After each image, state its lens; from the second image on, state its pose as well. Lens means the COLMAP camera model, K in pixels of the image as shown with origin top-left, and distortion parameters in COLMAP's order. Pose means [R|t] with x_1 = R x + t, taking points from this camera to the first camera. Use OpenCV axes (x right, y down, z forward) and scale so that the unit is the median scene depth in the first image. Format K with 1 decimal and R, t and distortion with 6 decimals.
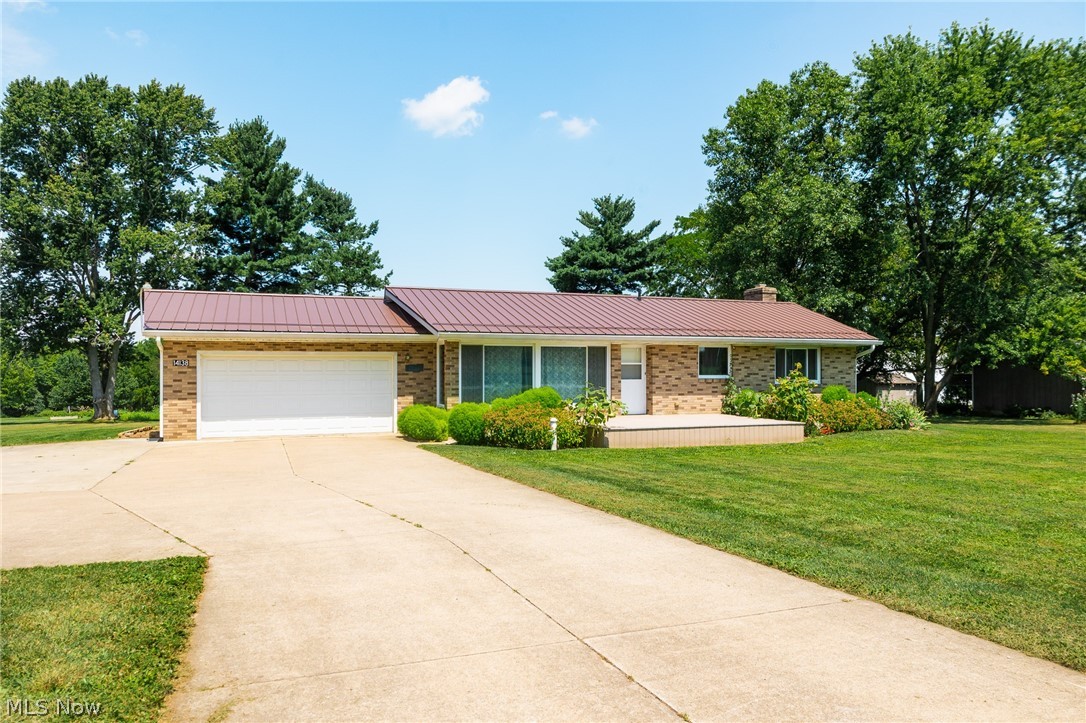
lens RADIAL K [[734.6, 0, 535.2], [0, 734.6, 366.1], [0, 0, 1]] dist [0.008923, 0.000811]
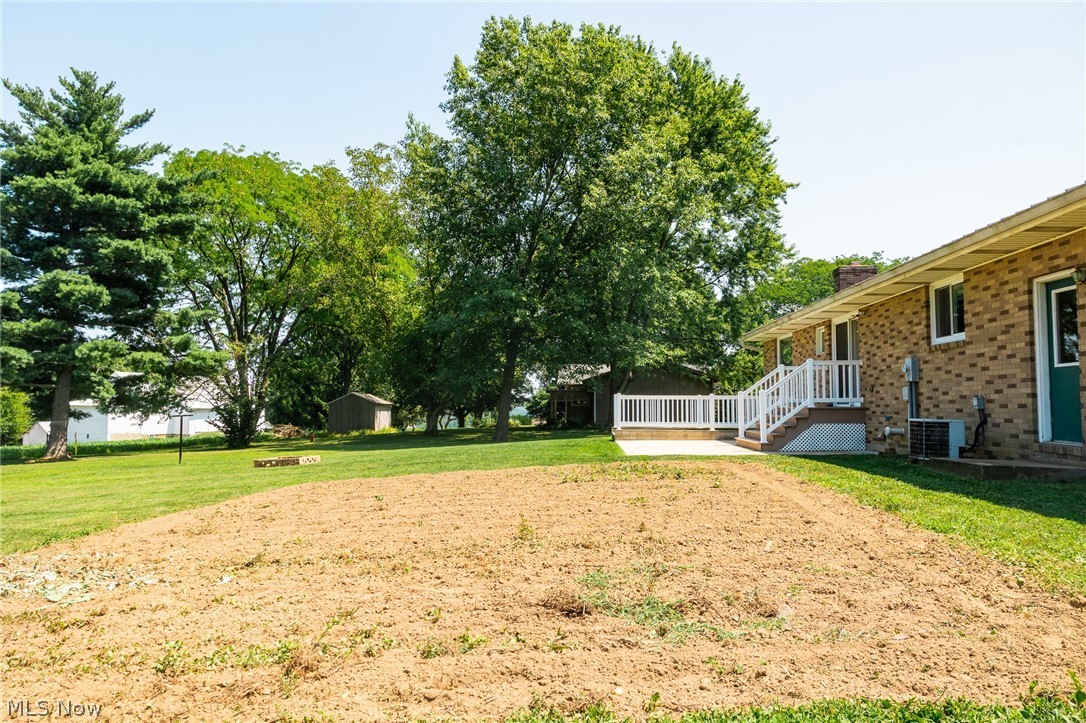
lens RADIAL K [[734.6, 0, 539.6], [0, 734.6, 360.6], [0, 0, 1]] dist [0.008923, 0.000811]
pose [[0.429931, 0.057808, 0.901009, -0.609418], [-0.009545, 0.998183, -0.059489, 0.051396], [-0.902811, 0.016976, 0.429702, 1.061395]]
